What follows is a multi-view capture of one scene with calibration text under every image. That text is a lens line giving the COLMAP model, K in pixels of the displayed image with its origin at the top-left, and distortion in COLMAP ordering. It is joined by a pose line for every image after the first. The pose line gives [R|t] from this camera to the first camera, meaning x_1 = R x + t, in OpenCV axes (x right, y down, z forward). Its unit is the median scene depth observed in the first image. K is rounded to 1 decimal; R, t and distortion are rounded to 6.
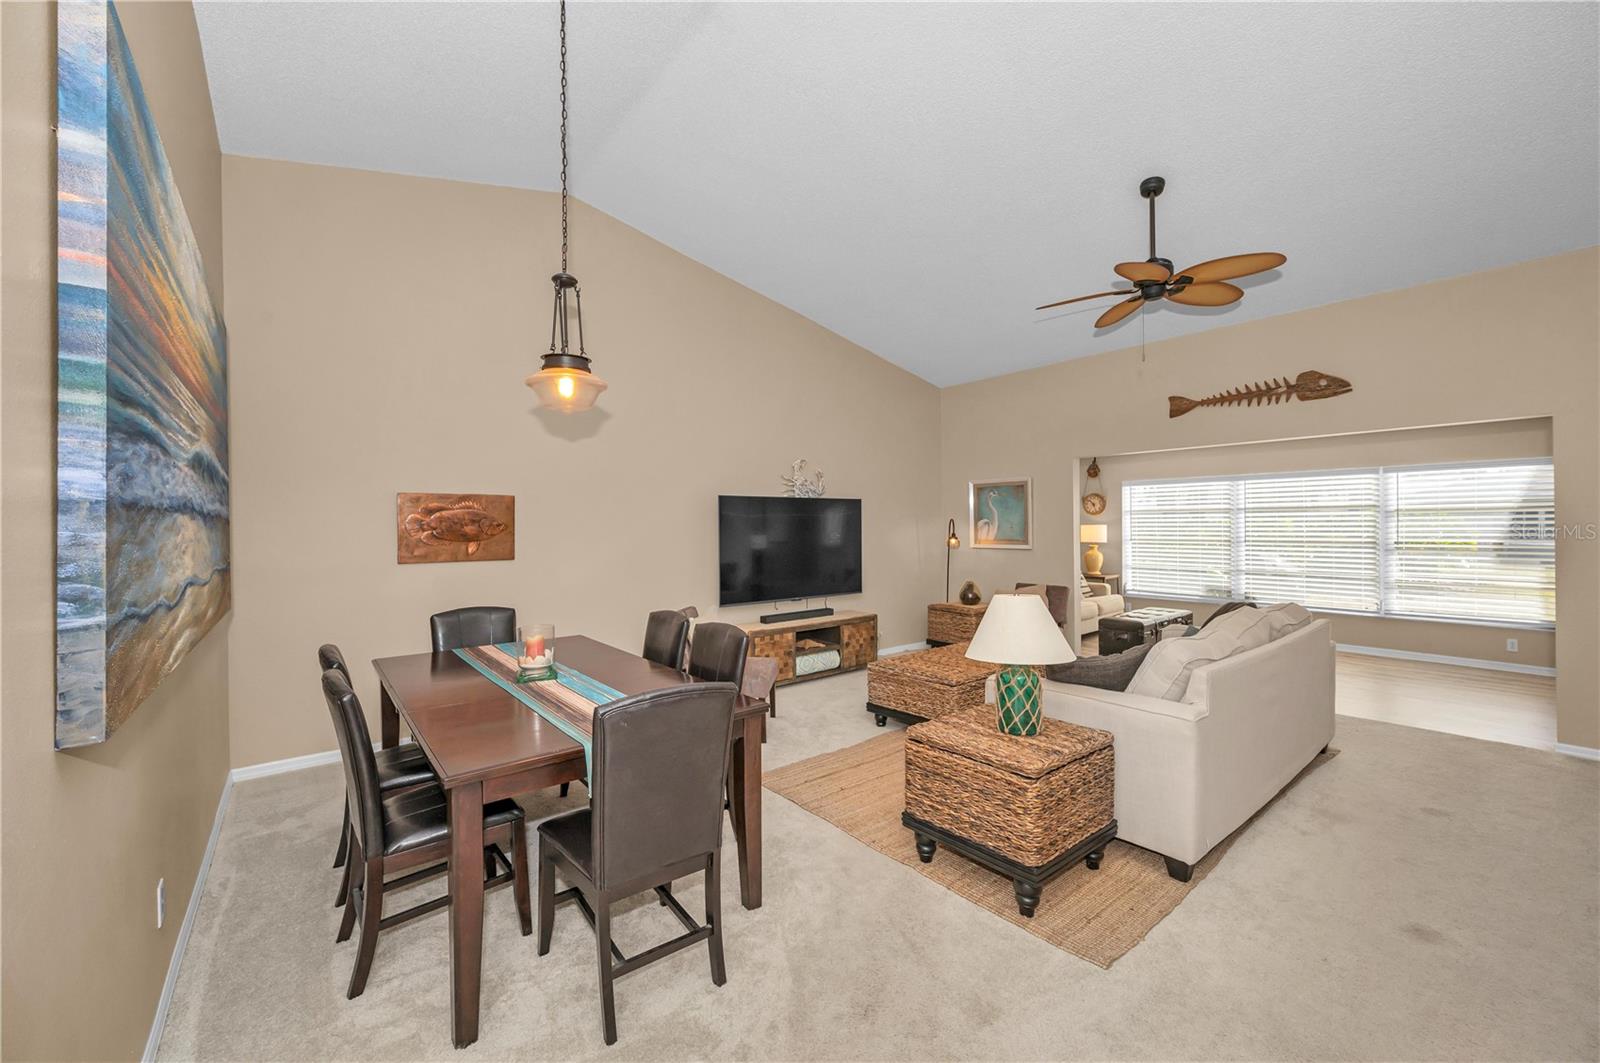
lens RADIAL K [[633.8, 0, 811.2], [0, 633.8, 519.4], [0, 0, 1]] dist [-0.001677, -0.000153]
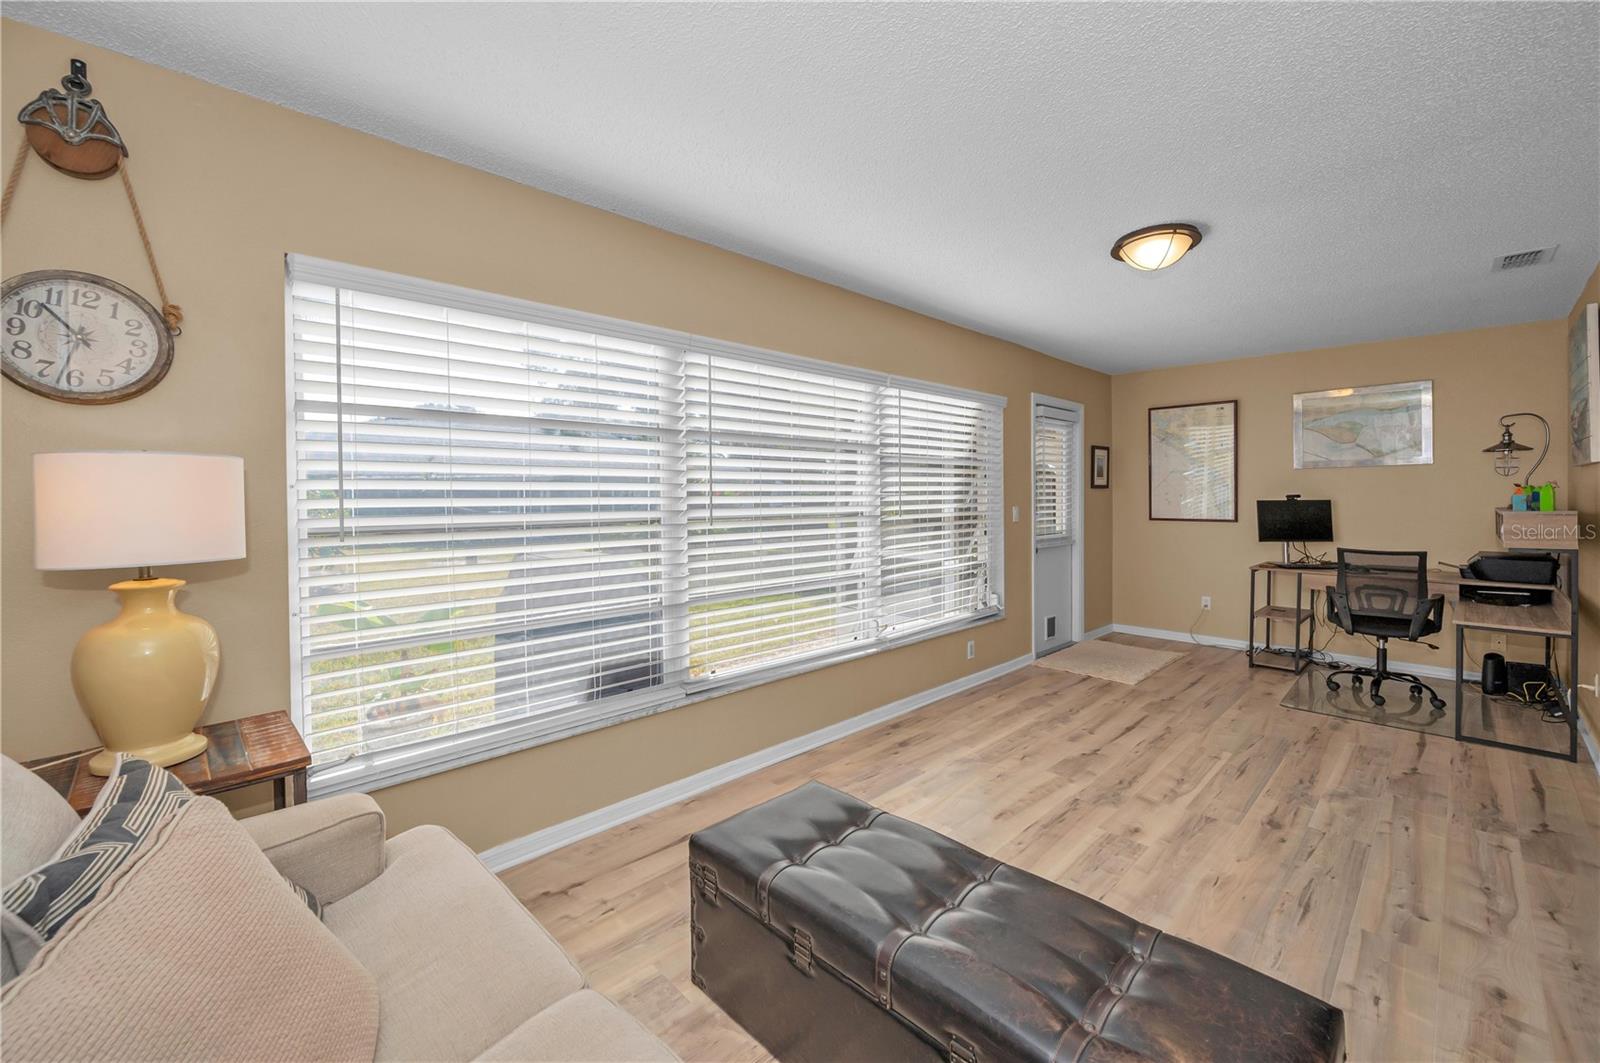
lens RADIAL K [[656.3, 0, 813.2], [0, 656.3, 503.3], [0, 0, 1]] dist [-0.001762, -0.000120]
pose [[-0.093470, -0.003528, 0.995616, 0.419462], [-0.002141, 0.999992, 0.003343, 0.031781], [-0.995620, -0.001819, -0.093477, 1.378086]]
